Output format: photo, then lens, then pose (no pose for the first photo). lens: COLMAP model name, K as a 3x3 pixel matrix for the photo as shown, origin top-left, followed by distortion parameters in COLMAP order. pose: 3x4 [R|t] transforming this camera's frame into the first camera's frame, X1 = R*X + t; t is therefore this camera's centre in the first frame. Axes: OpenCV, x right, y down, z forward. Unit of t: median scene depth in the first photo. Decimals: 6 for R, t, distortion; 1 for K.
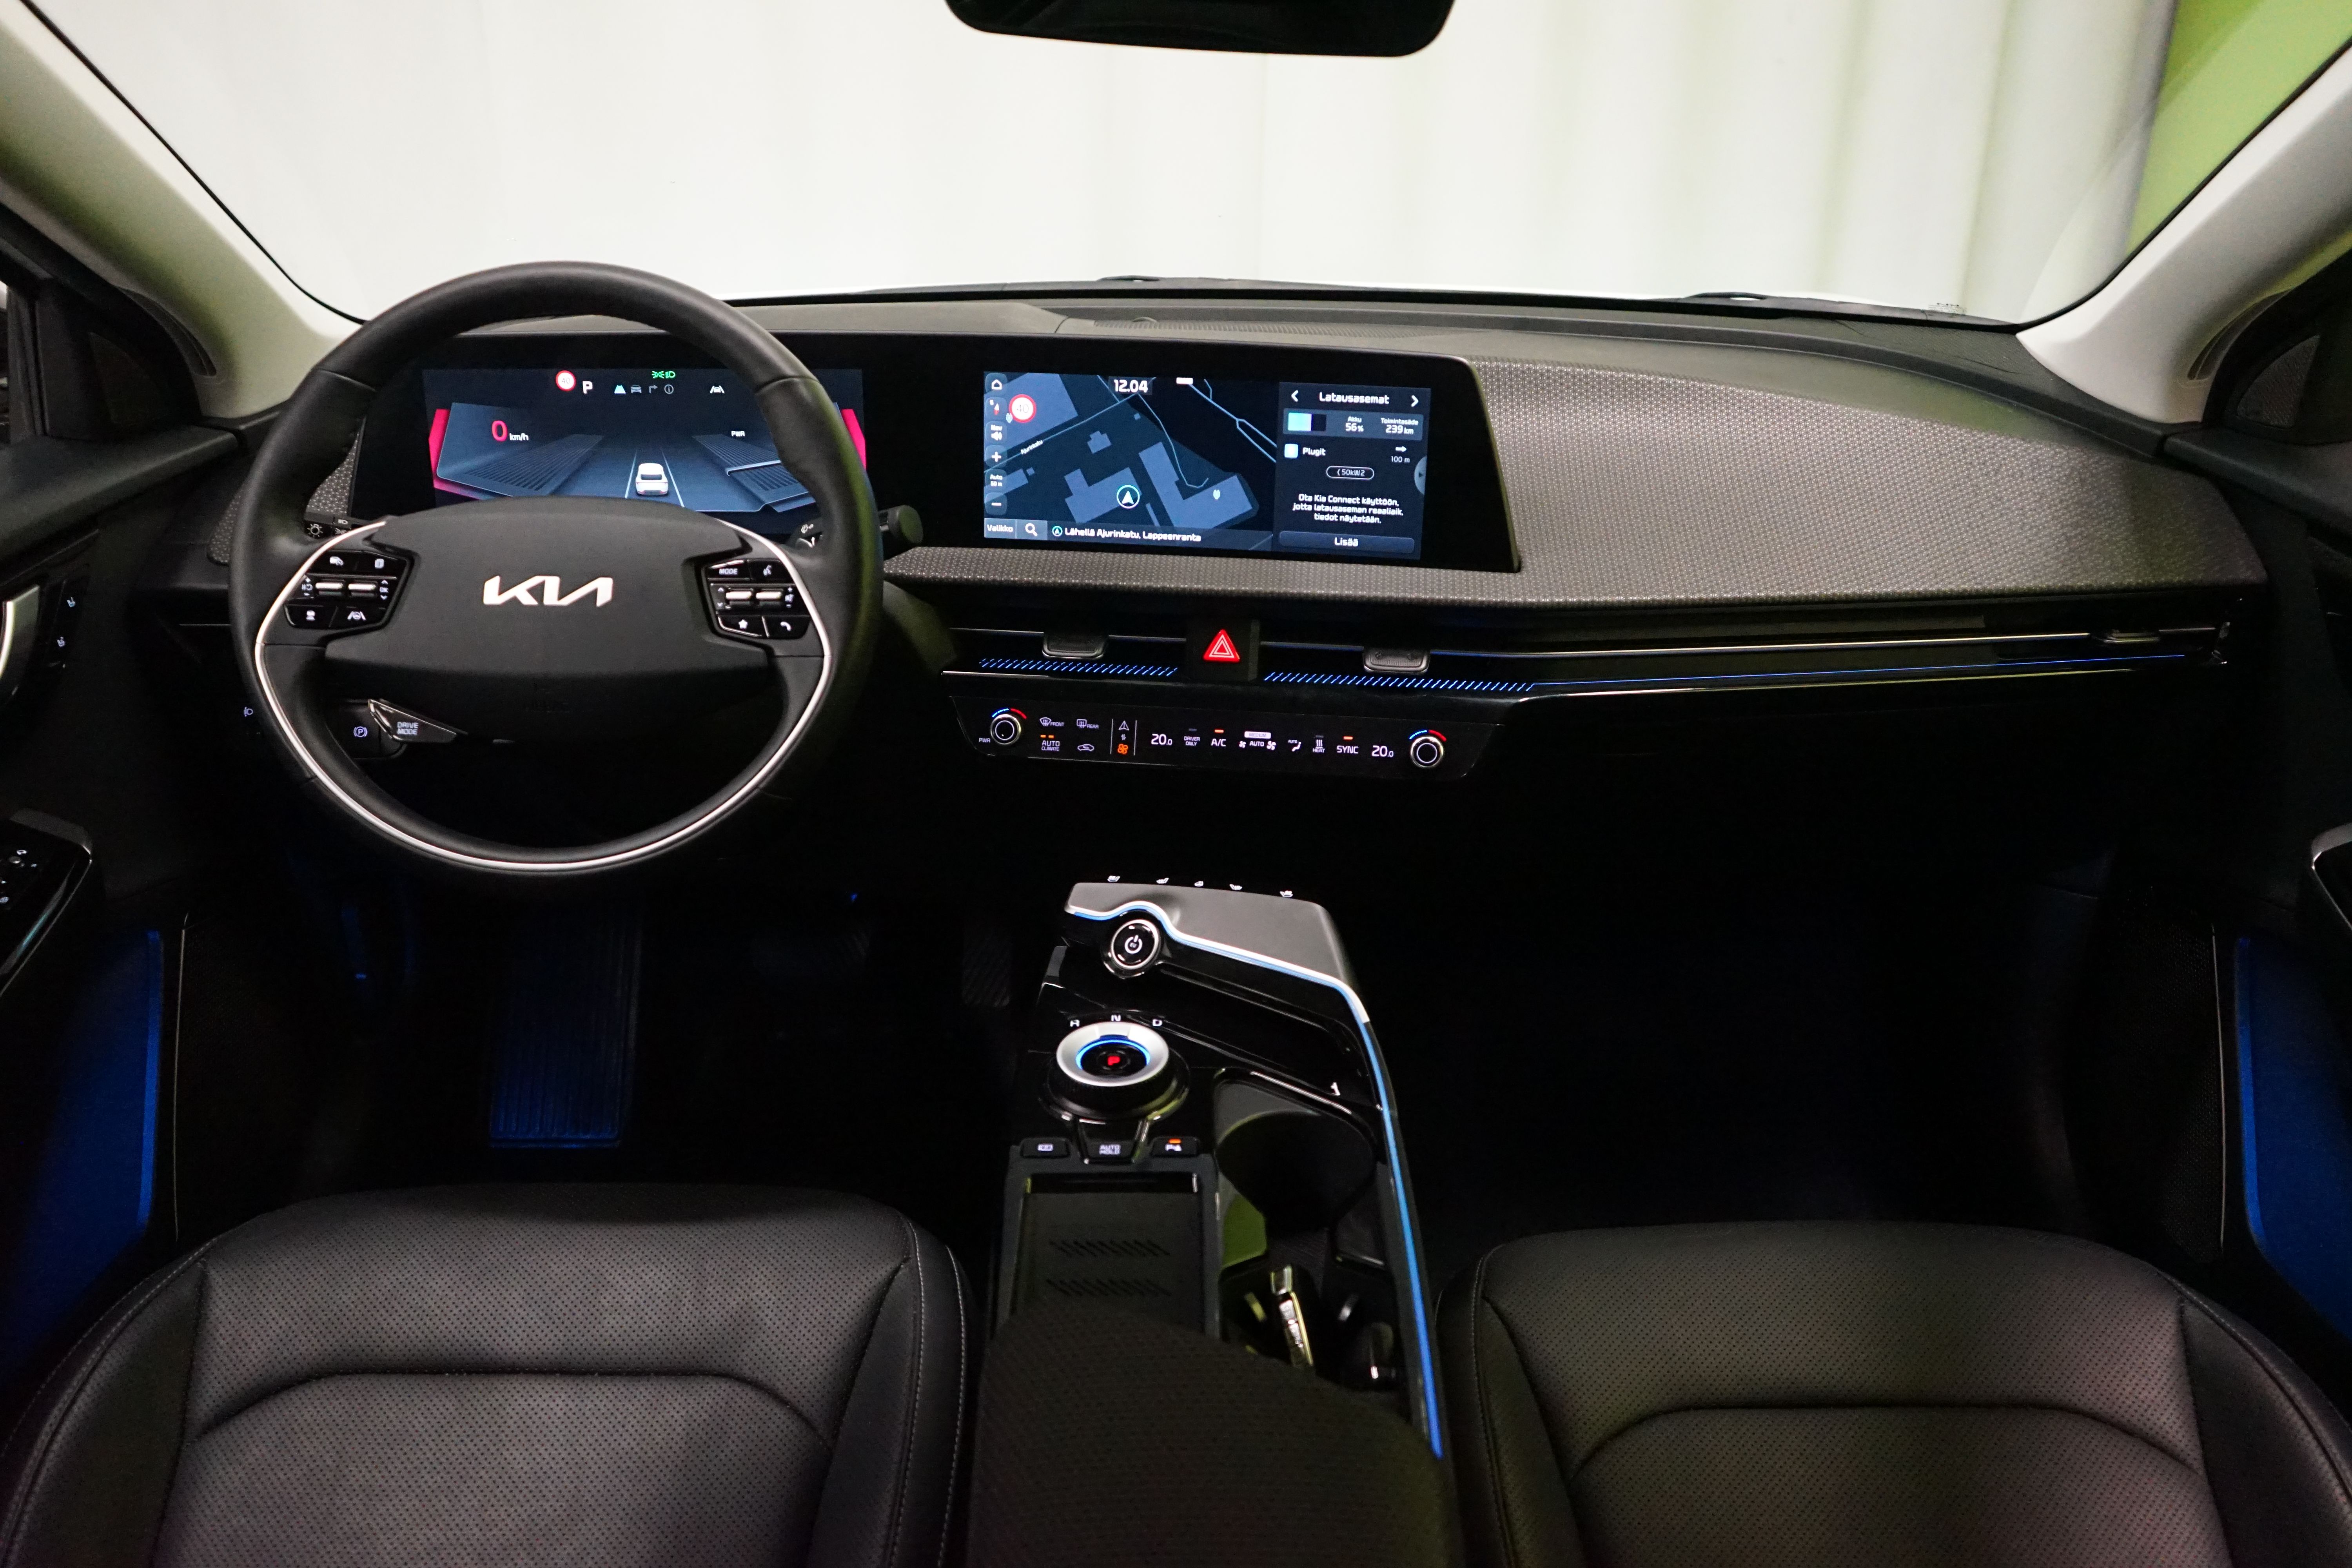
lens RADIAL K [[1877.2, 0, 1176.9], [0, 1877.2, 786.4], [0, 0, 1]] dist [-0.005627, 0.016145]
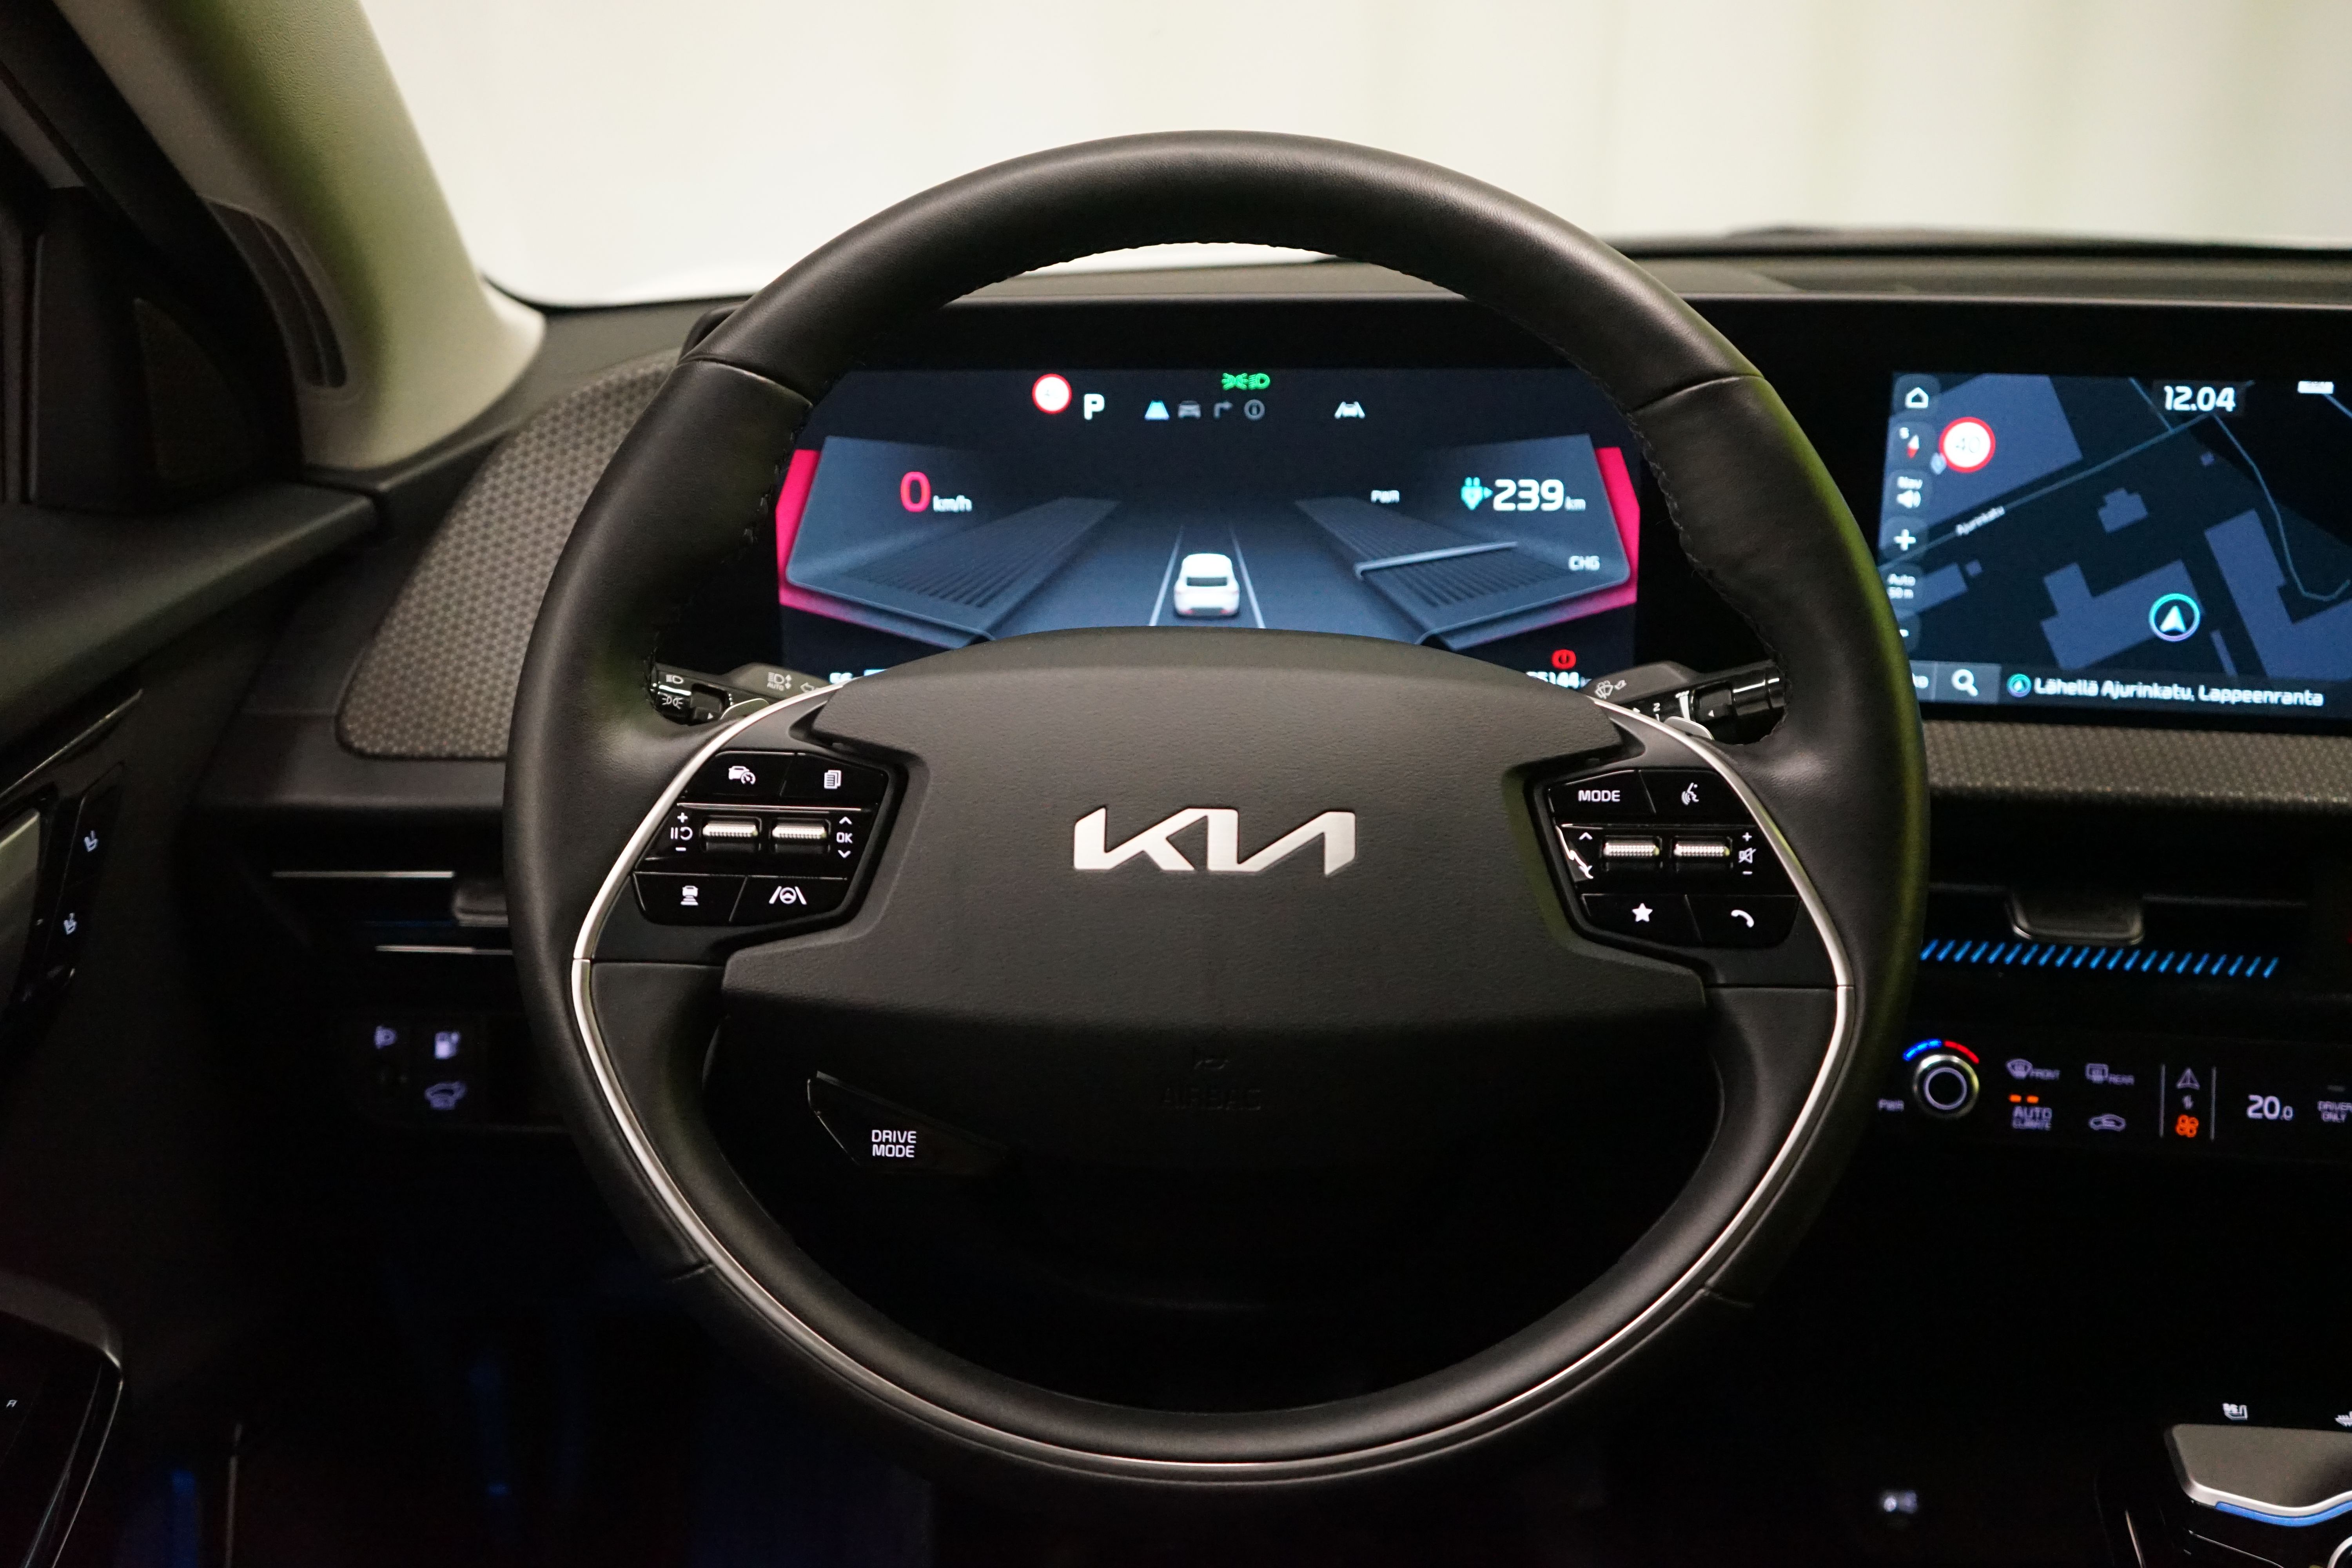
lens RADIAL K [[2462.9, 0, 1175.9], [0, 2462.9, 781.4], [0, 0, 1]] dist [0.018003, 0.000000]
pose [[0.999967, -0.002268, -0.007799, -0.289609], [0.001724, 0.997612, -0.069044, -0.066050], [0.007937, 0.069028, 0.997583, 0.344929]]
